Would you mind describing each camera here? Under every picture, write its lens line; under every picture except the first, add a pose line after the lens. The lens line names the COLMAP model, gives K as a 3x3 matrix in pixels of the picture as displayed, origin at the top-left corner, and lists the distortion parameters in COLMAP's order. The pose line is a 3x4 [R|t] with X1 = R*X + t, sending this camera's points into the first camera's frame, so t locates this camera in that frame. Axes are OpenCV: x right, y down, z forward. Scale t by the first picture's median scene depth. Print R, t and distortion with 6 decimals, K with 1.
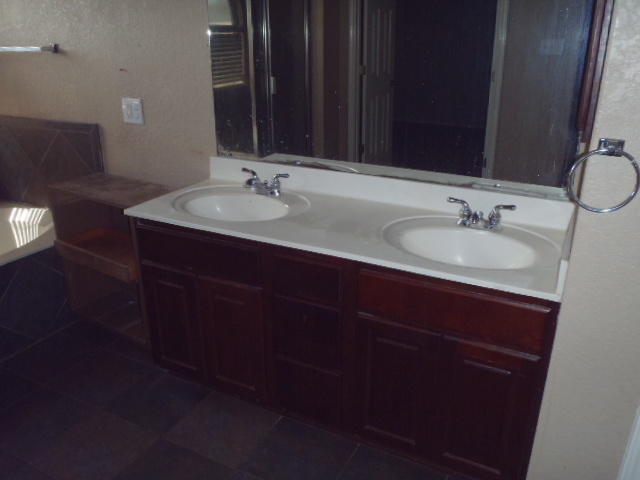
lens RADIAL K [[548.6, 0, 320.0], [0, 548.6, 240.0], [0, 0, 1]] dist [-0.055838, 0.028245]
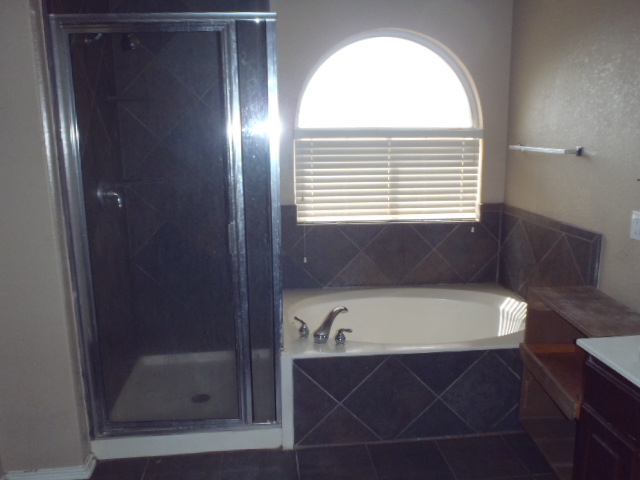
lens RADIAL K [[548.6, 0, 320.0], [0, 548.6, 240.0], [0, 0, 1]] dist [-0.055838, 0.028245]
pose [[0.562292, 0.165940, -0.810118, 0.065058], [-0.291945, 0.956411, -0.006729, -0.065165], [0.773690, 0.240294, 0.586228, 0.114970]]
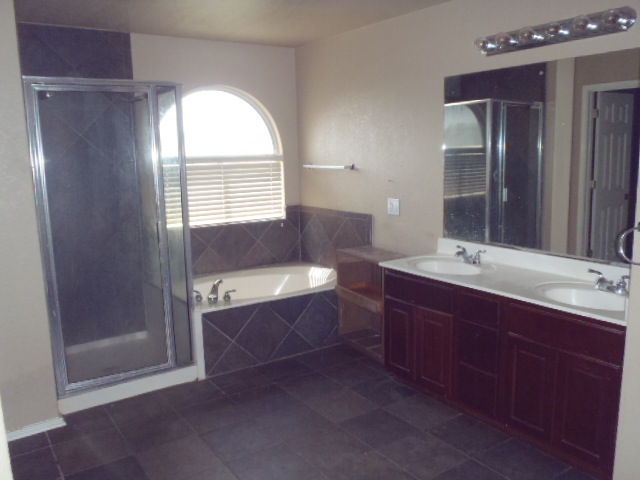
lens RADIAL K [[548.6, 0, 320.0], [0, 548.6, 240.0], [0, 0, 1]] dist [-0.055838, 0.028245]
pose [[0.884796, 0.059123, -0.462213, 0.197921], [-0.148797, 0.975836, -0.160013, 0.136560], [0.441584, 0.210355, 0.872213, -0.435092]]
